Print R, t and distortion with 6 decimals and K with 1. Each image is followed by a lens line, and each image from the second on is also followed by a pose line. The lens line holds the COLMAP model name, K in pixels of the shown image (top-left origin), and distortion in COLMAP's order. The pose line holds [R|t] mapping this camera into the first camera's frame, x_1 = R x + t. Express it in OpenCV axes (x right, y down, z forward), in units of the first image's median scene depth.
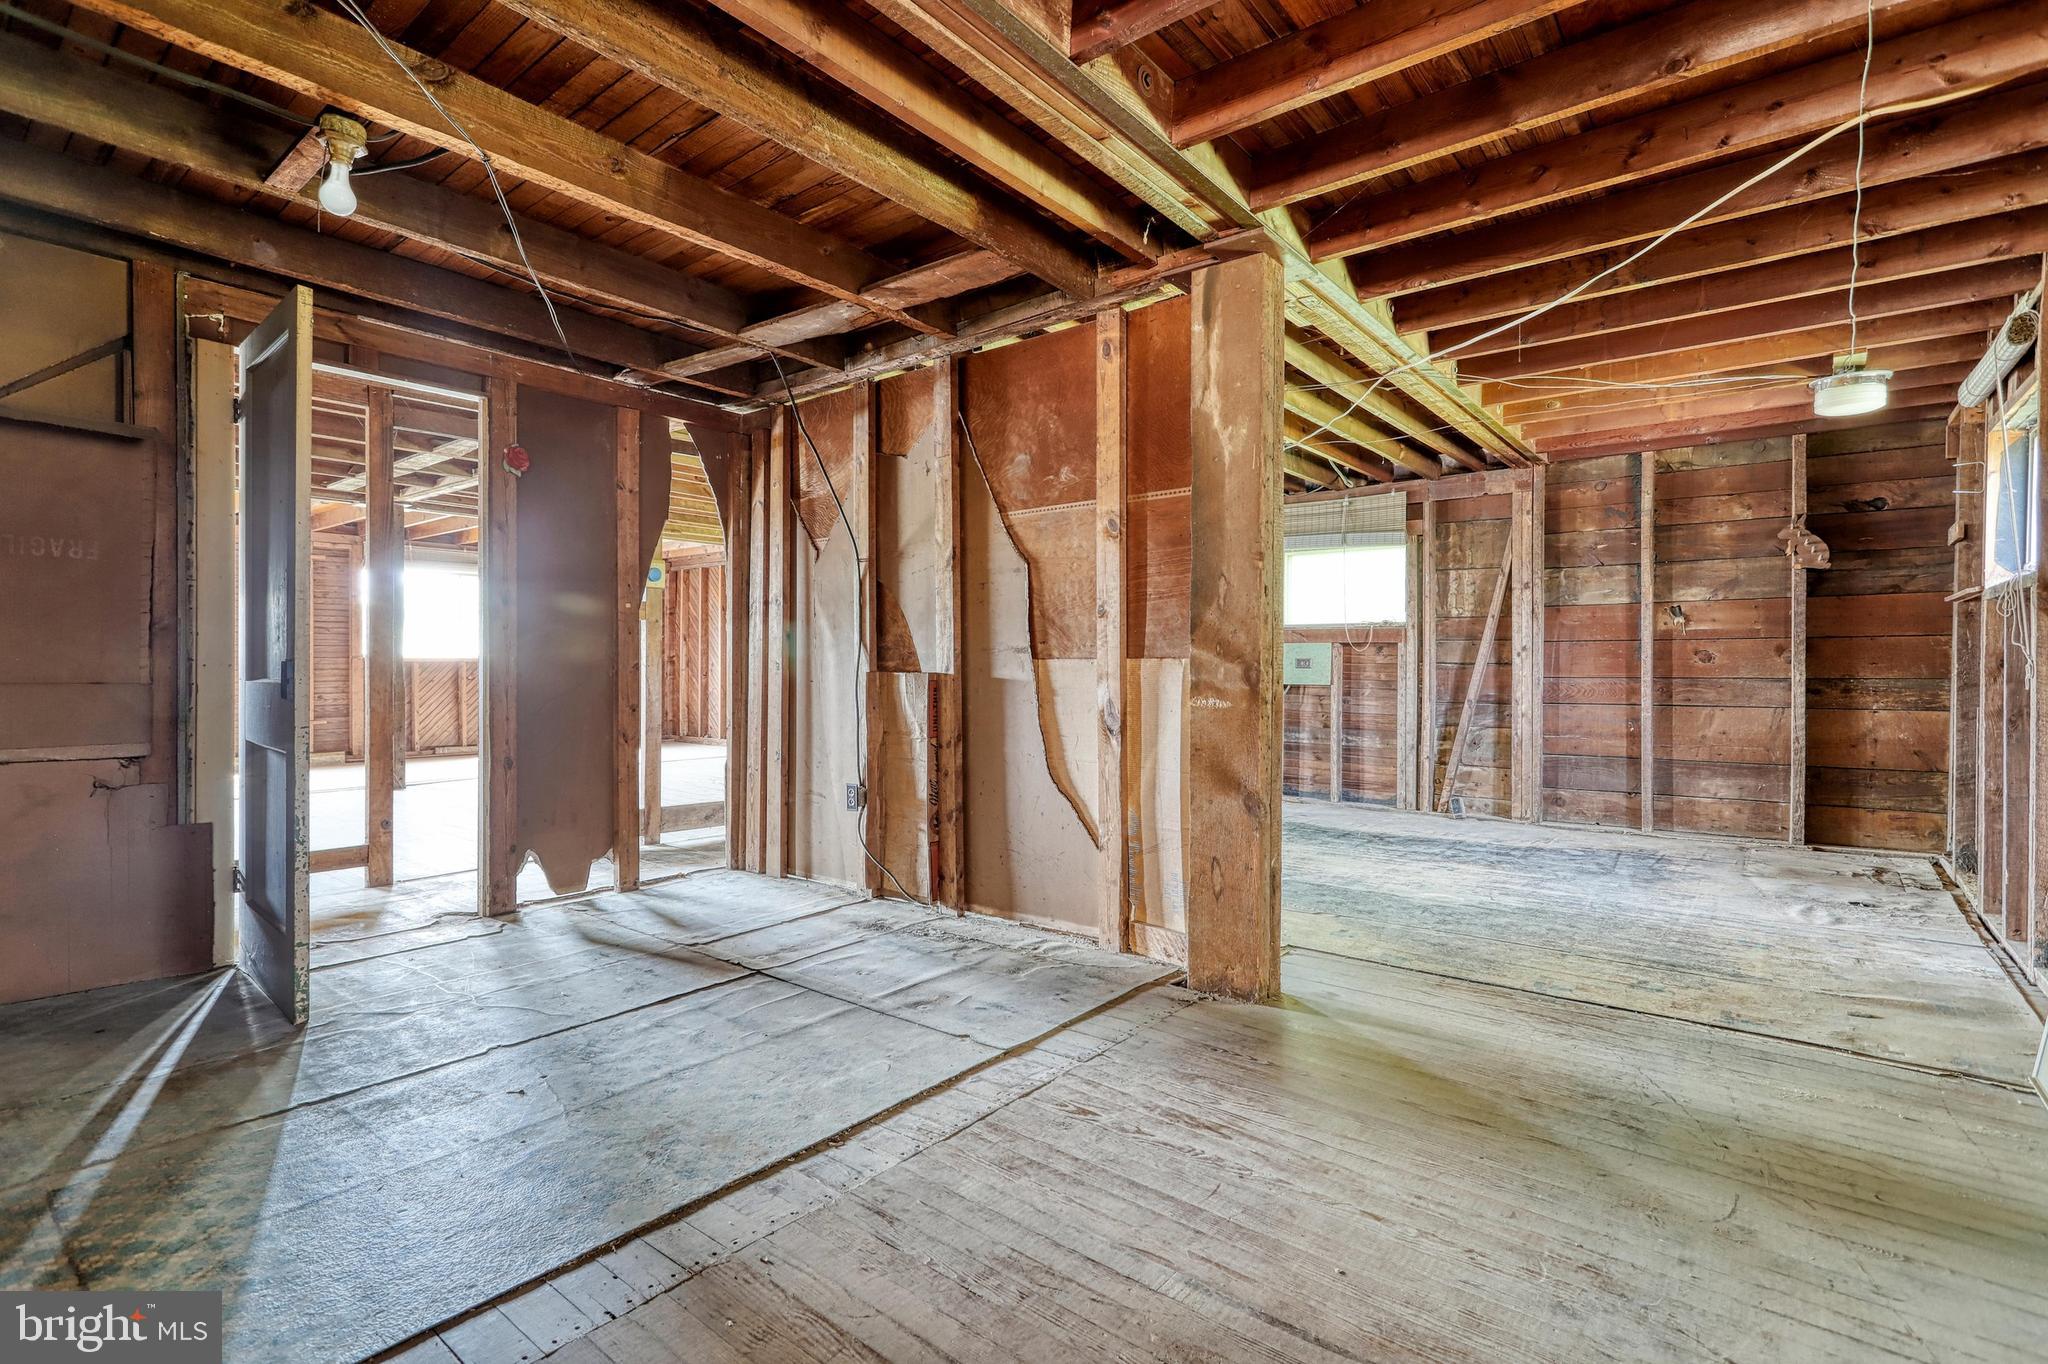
lens RADIAL K [[964.2, 0, 1020.0], [0, 964.2, 673.9], [0, 0, 1]] dist [0.003025, 0.002138]
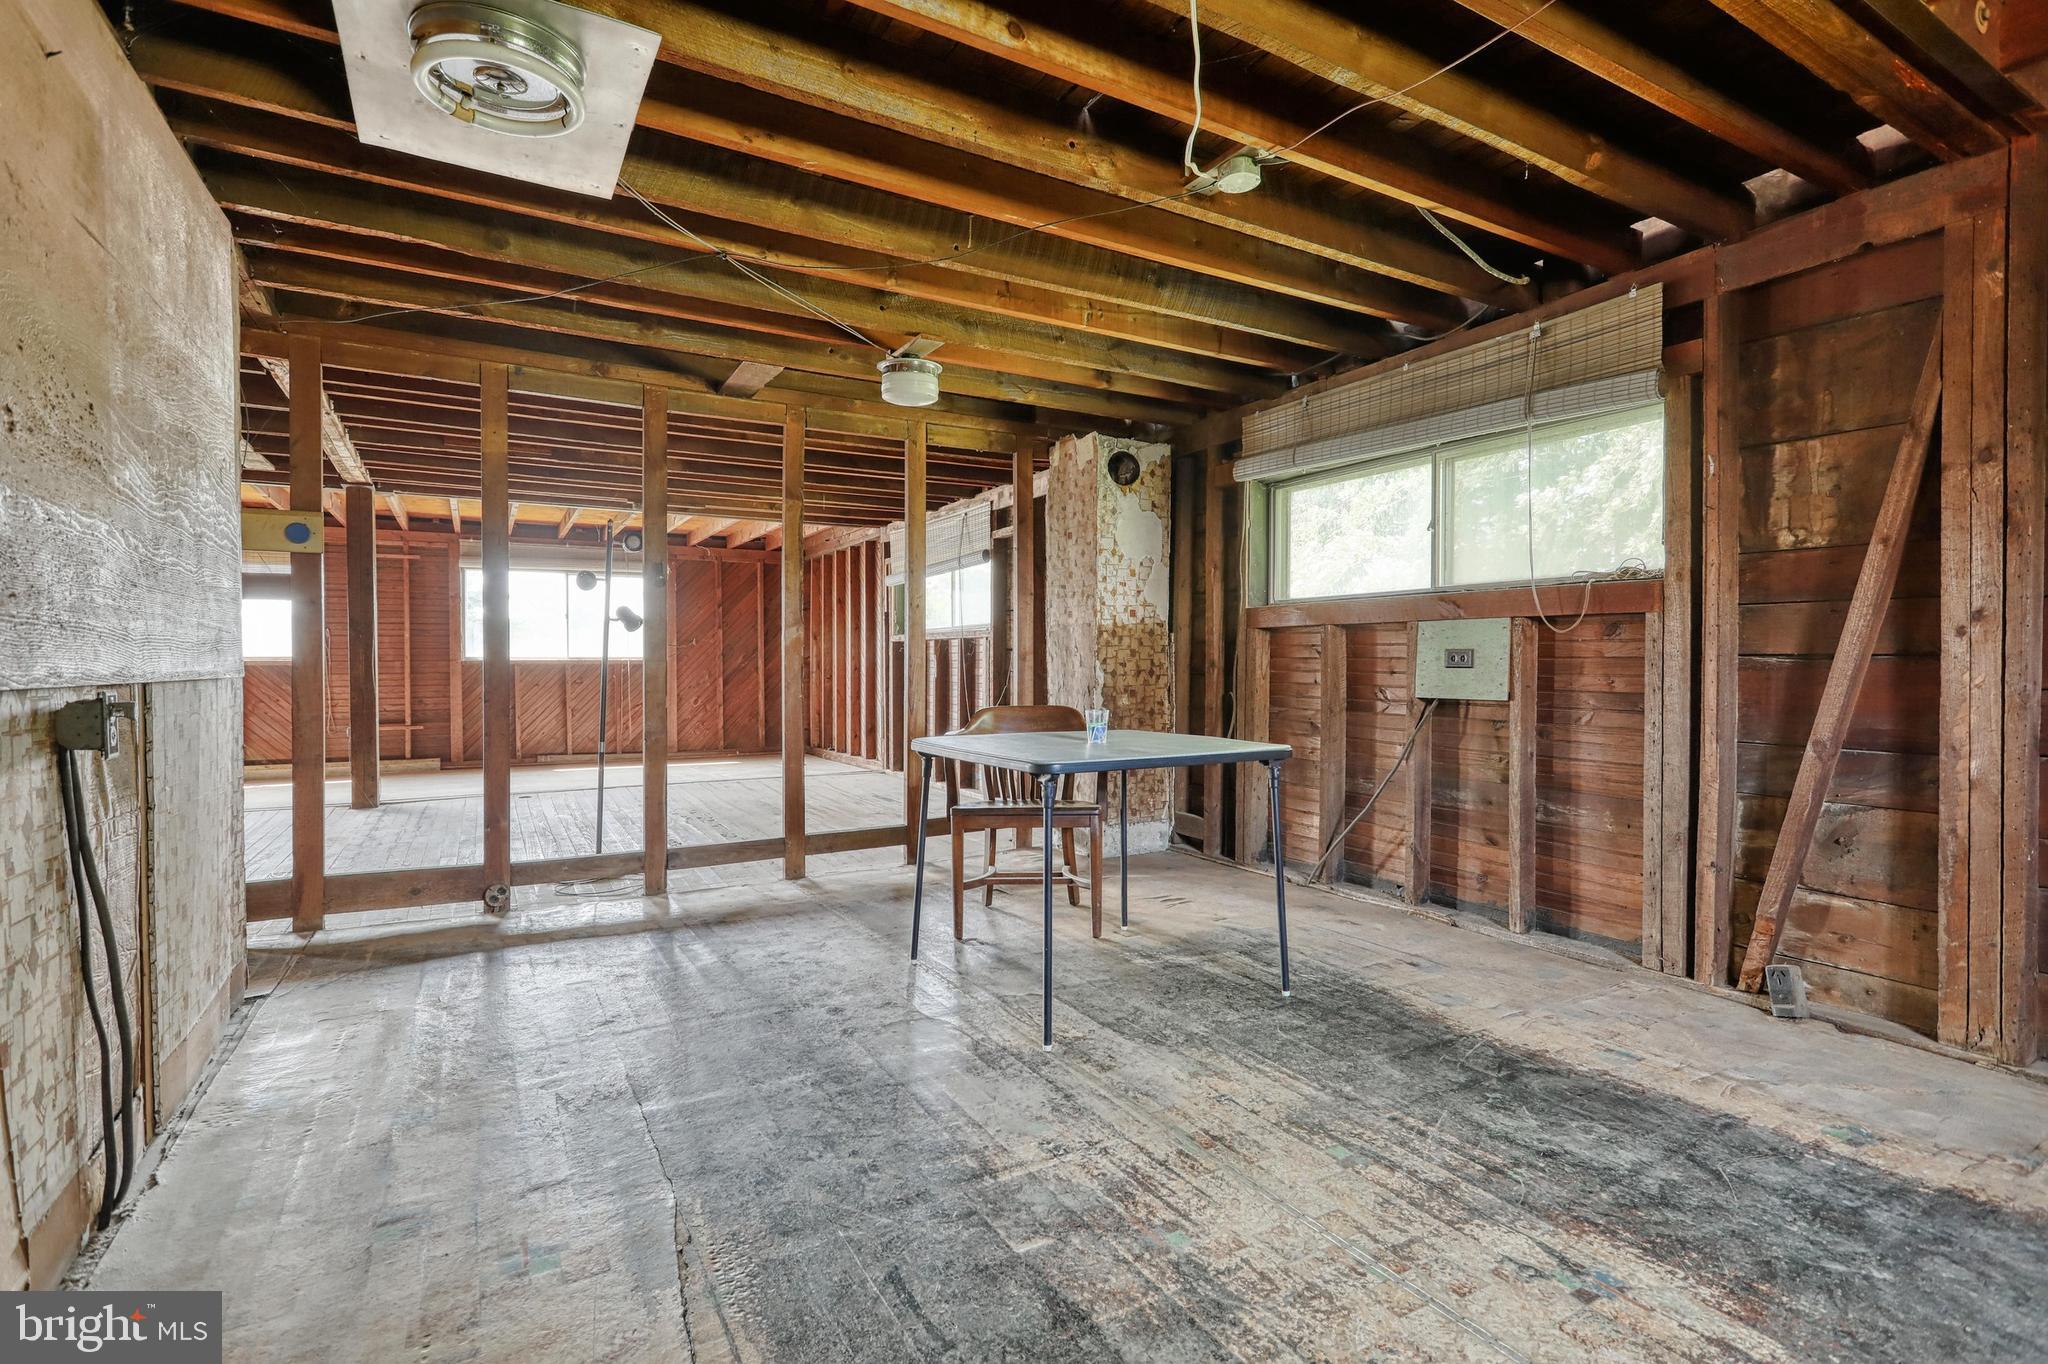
lens RADIAL K [[964.2, 0, 1026.9], [0, 964.2, 682.7], [0, 0, 1]] dist [0.003025, 0.002138]
pose [[0.934687, 0.001736, -0.355469, 0.283015], [0.000941, 0.999972, 0.007358, -0.002083], [0.355472, -0.007212, 0.934659, 0.463937]]
